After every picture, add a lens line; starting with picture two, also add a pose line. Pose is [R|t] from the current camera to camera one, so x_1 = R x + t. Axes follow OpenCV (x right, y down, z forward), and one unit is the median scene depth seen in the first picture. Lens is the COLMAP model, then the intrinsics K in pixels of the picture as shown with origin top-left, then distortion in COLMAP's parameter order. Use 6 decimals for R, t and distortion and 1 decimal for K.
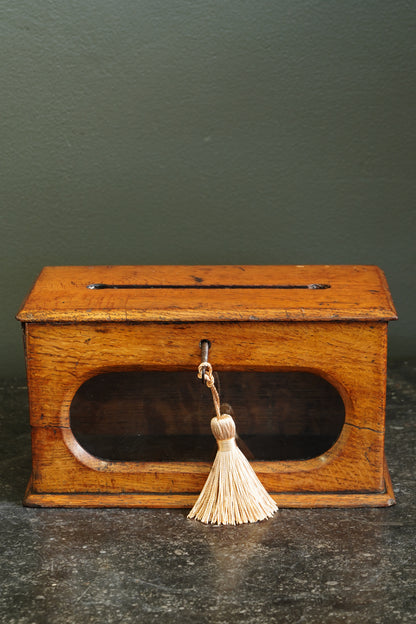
lens RADIAL K [[1809.3, 0, 207.2], [0, 1809.3, 311.2], [0, 0, 1]] dist [-0.236468, 0.000000]
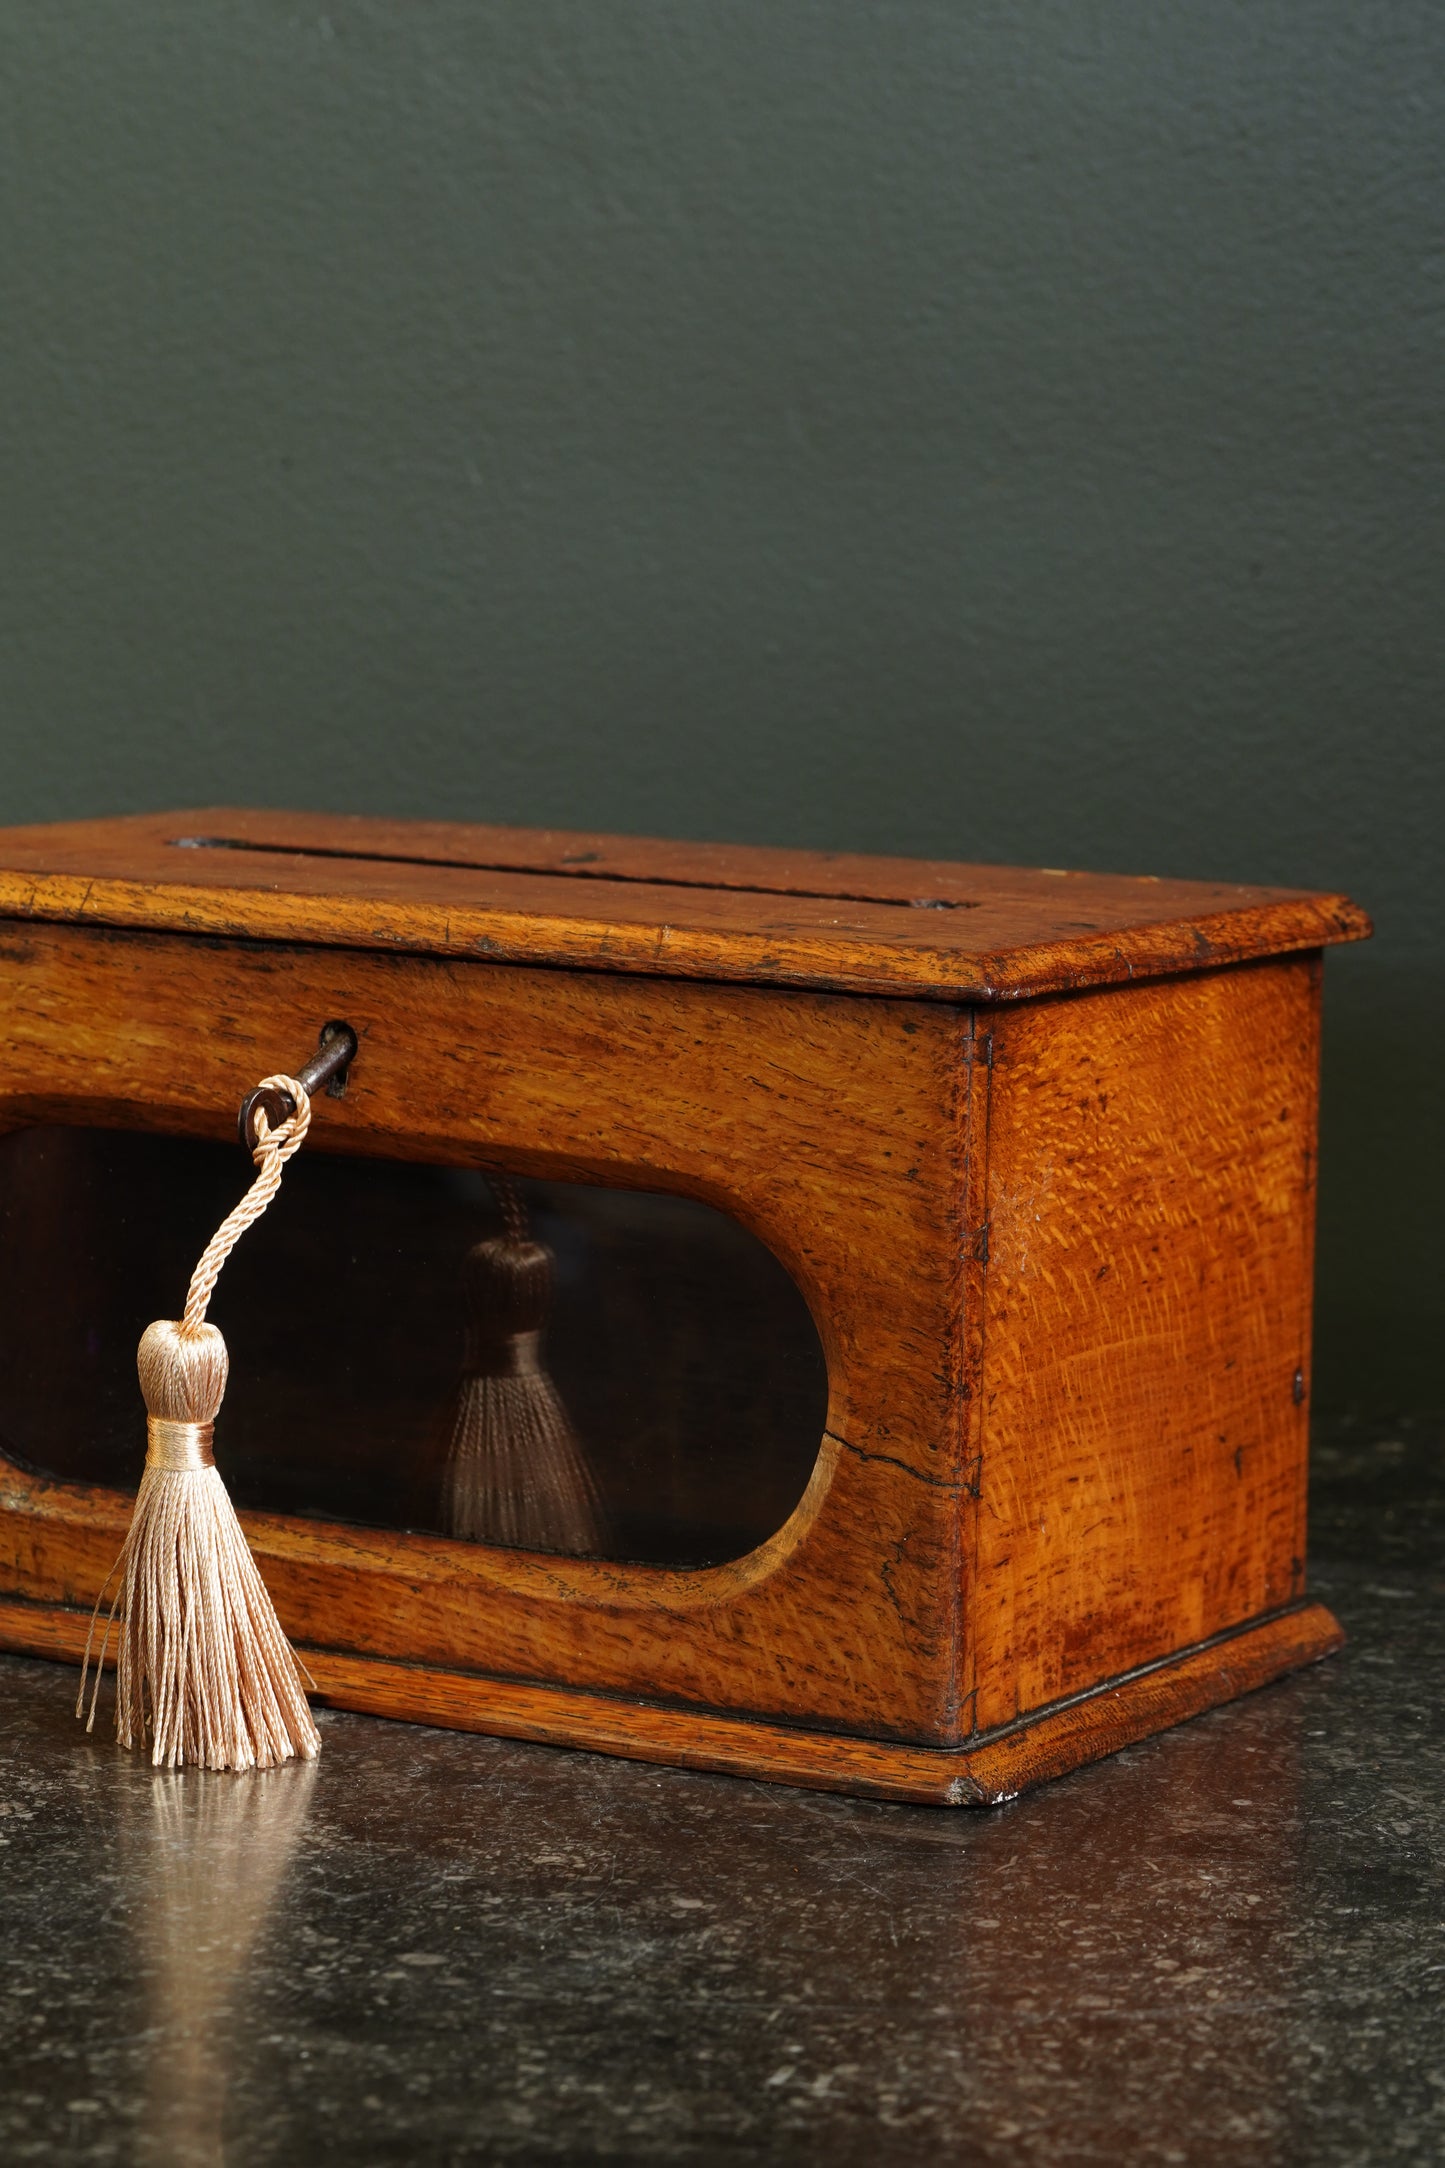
lens RADIAL K [[6286.3, 0, 722.8], [0, 6286.3, 1075.7], [0, 0, 1]] dist [-0.236468, 0.000000]
pose [[0.866573, 0.092453, -0.490412, 0.472136], [-0.148923, 0.985822, -0.077304, 0.082192], [0.476312, 0.140024, 0.868055, 0.258355]]
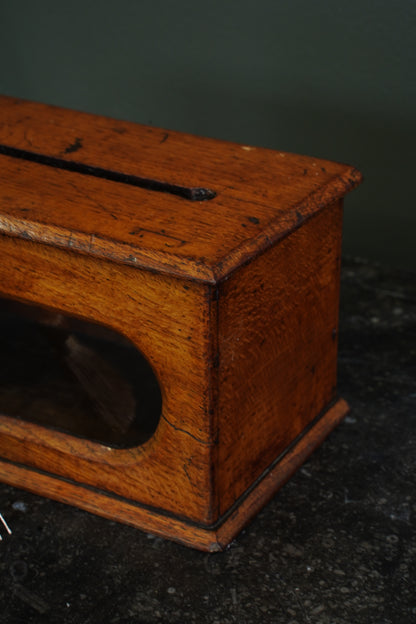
lens RADIAL K [[1324.8, 0, 207.5], [0, 1324.8, 313.7], [0, 0, 1]] dist [0.537564, 0.000000]
pose [[0.873980, 0.220727, -0.432941, 0.292567], [-0.121006, 0.961681, 0.246021, -0.094145], [0.470655, -0.162629, 0.867200, 0.594710]]
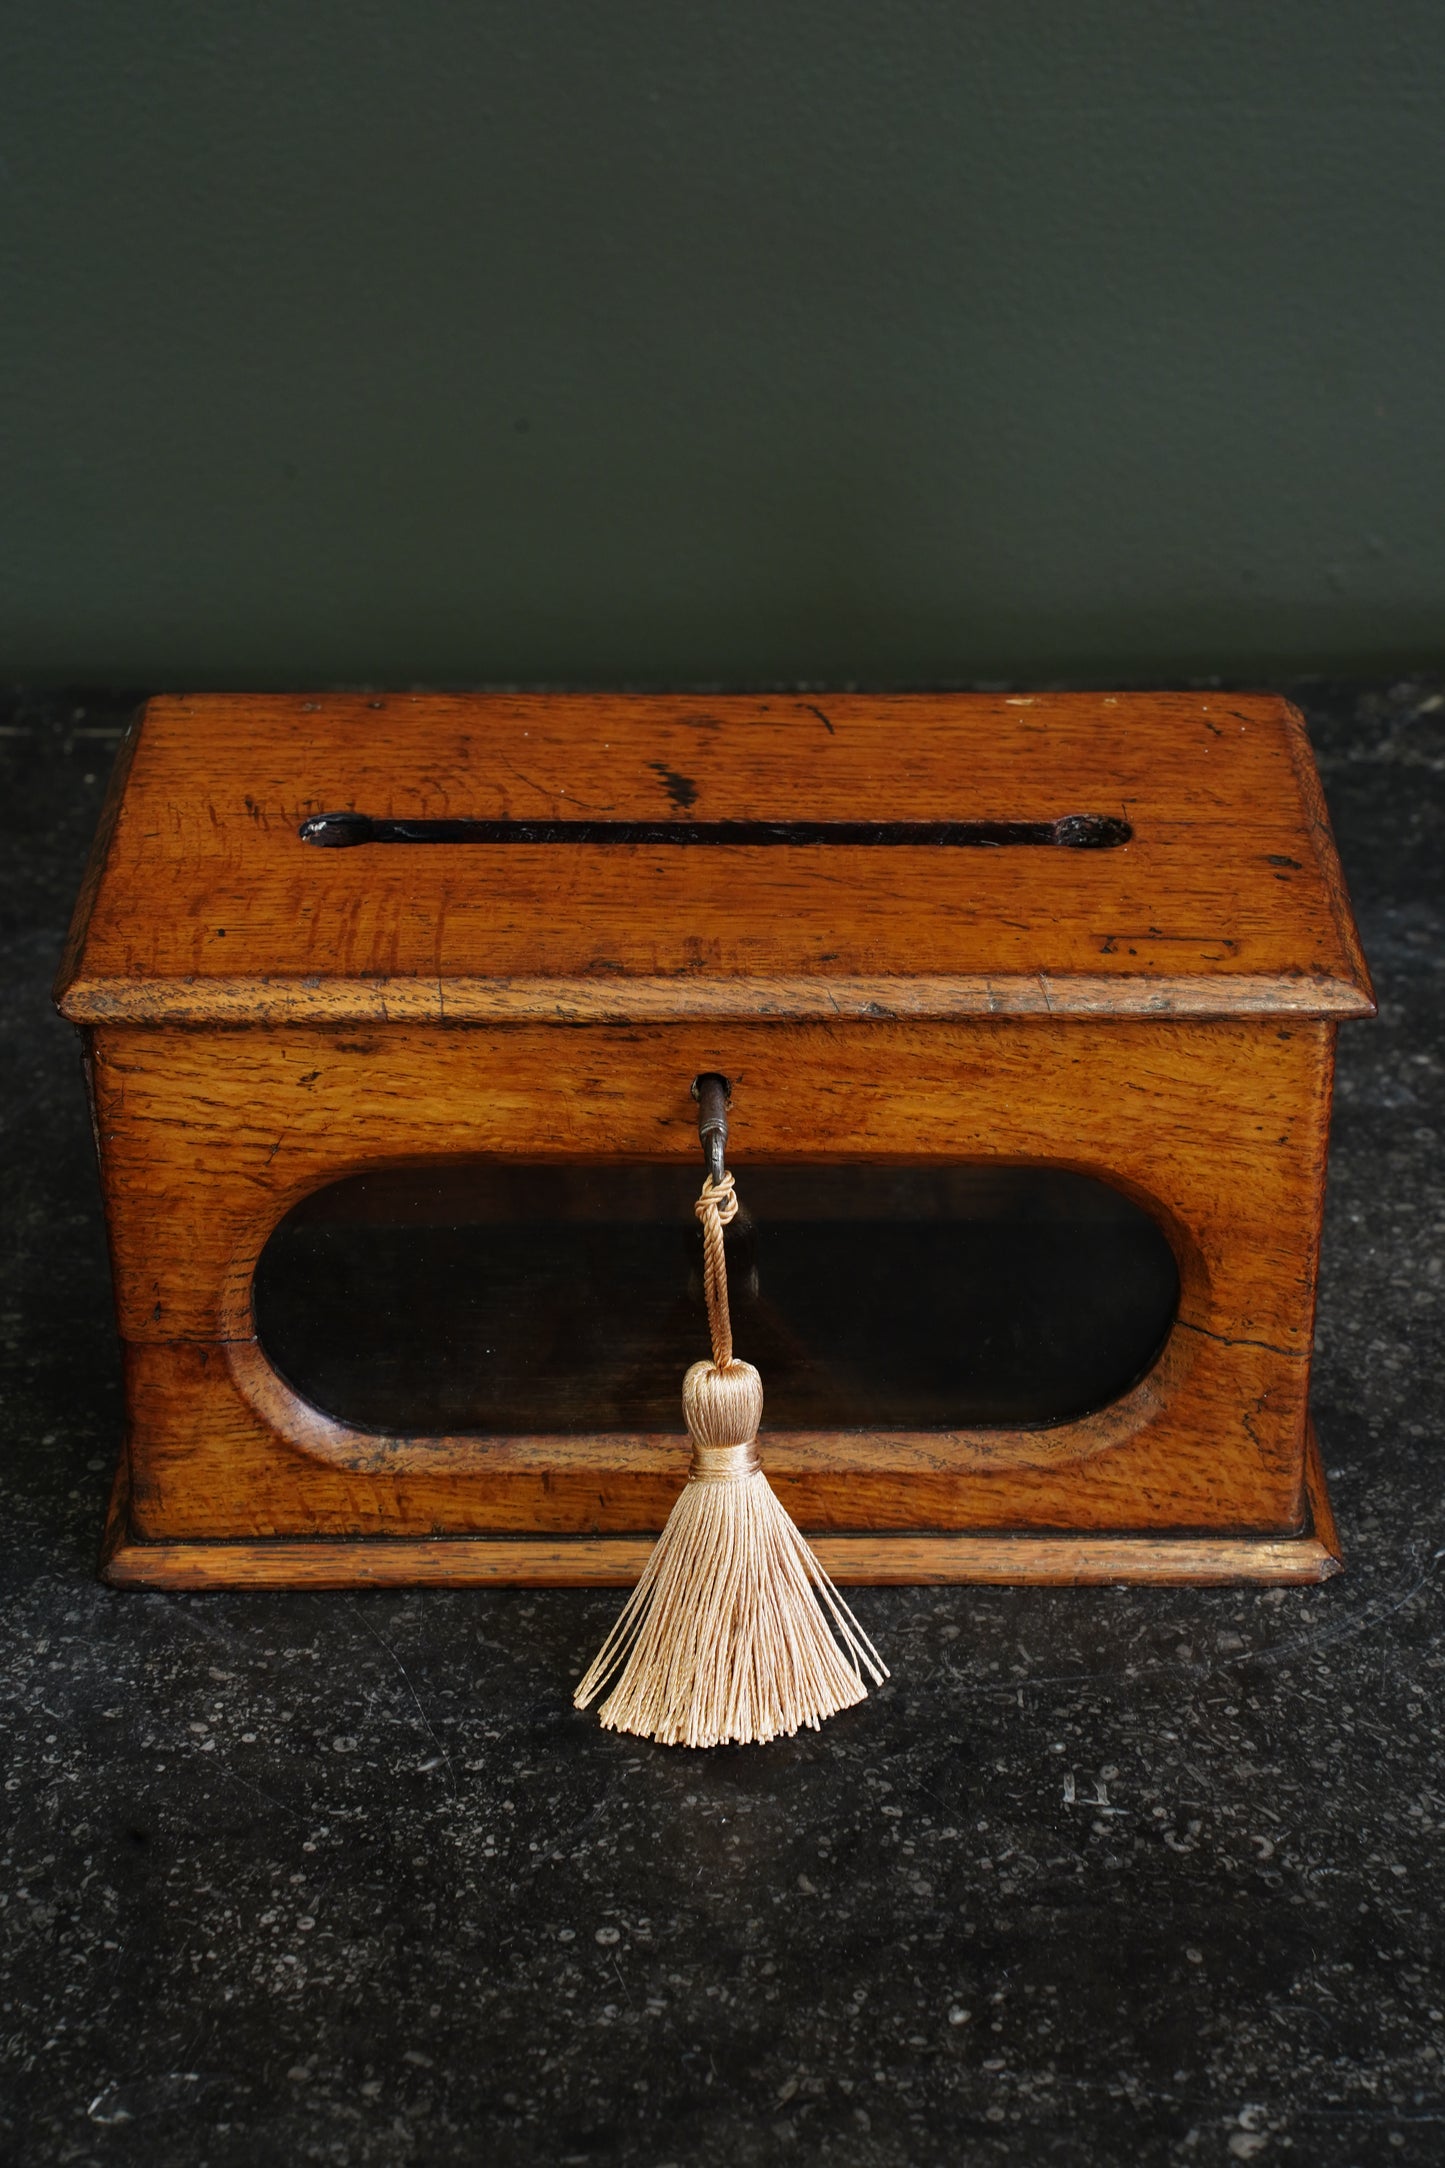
lens RADIAL K [[4602.8, 0, 727.2], [0, 4602.8, 1097.9], [0, 0, 1]] dist [0.537564, 0.000000]
pose [[0.999648, -0.007351, 0.025501, -0.017493], [0.000559, 0.966493, 0.256692, -0.170536], [-0.026533, -0.256587, 0.966157, 0.271477]]
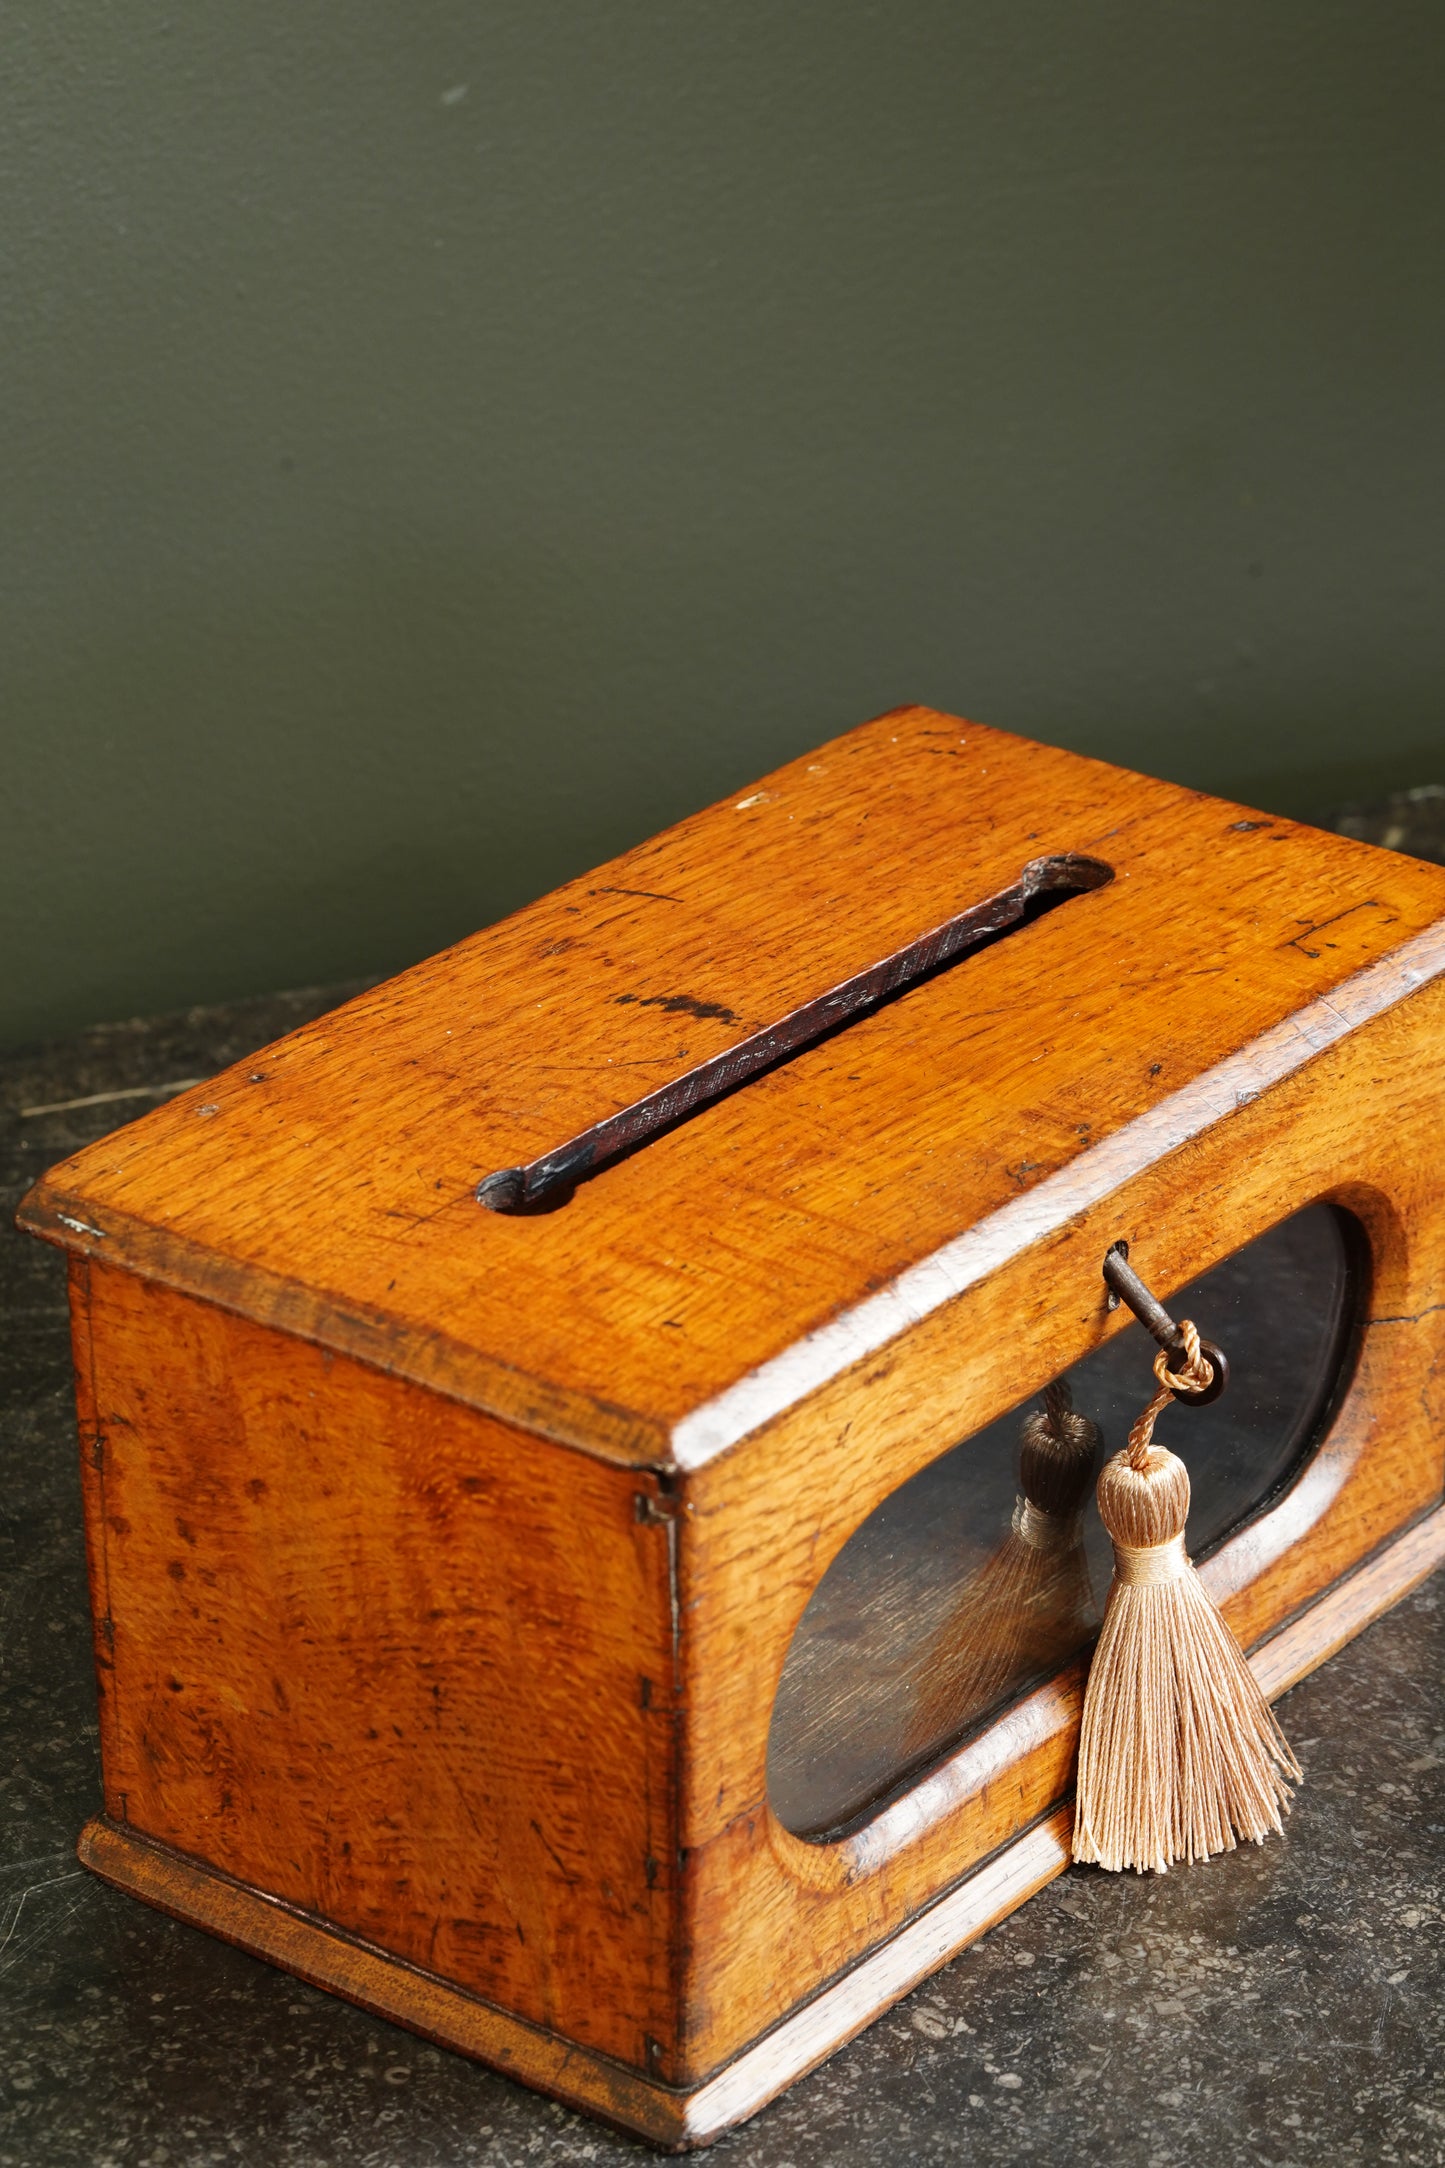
lens RADIAL K [[6286.3, 0, 722.6], [0, 6286.3, 1080.4], [0, 0, 1]] dist [-0.236468, 0.000000]
pose [[0.592406, -0.367105, 0.717140, -0.654226], [0.192701, 0.928878, 0.316310, -0.293517], [-0.782254, -0.049190, 0.621014, 0.486642]]
